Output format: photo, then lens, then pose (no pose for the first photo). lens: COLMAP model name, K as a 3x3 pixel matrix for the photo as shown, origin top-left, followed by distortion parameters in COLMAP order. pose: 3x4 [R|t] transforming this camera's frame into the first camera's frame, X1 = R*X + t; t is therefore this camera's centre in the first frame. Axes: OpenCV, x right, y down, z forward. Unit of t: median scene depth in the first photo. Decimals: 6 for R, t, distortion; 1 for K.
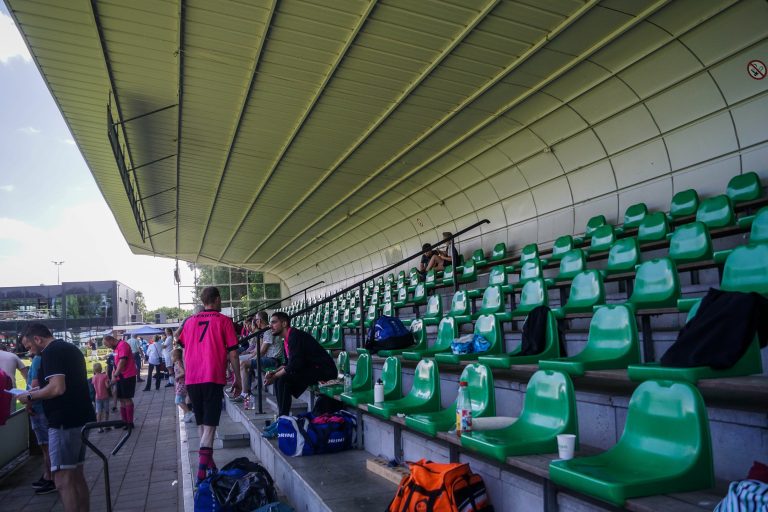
lens RADIAL K [[637.4, 0, 384.0], [0, 637.4, 256.0], [0, 0, 1]] dist [-0.077321, 0.011842]
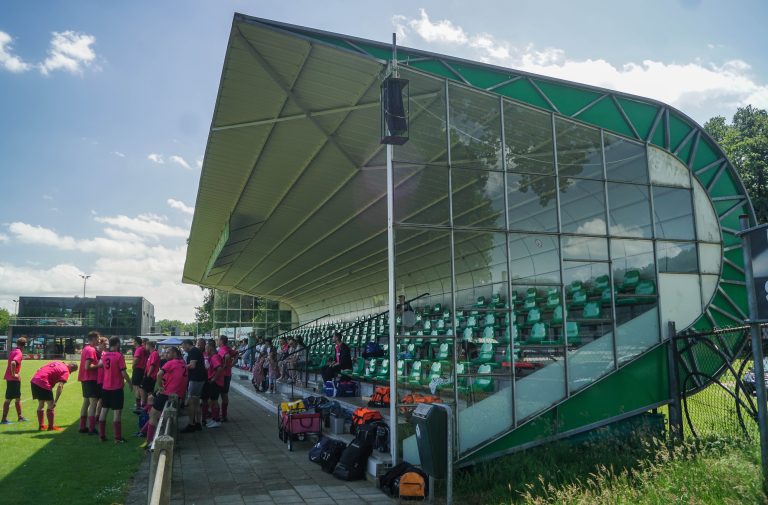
lens RADIAL K [[597.3, 0, 384.0], [0, 597.3, 252.5], [0, 0, 1]] dist [-0.010165, -0.002301]
pose [[0.998053, 0.059668, 0.018149, -0.006294], [-0.058667, 0.996954, -0.051397, -0.059755], [-0.021161, 0.050232, 0.998513, -0.582704]]
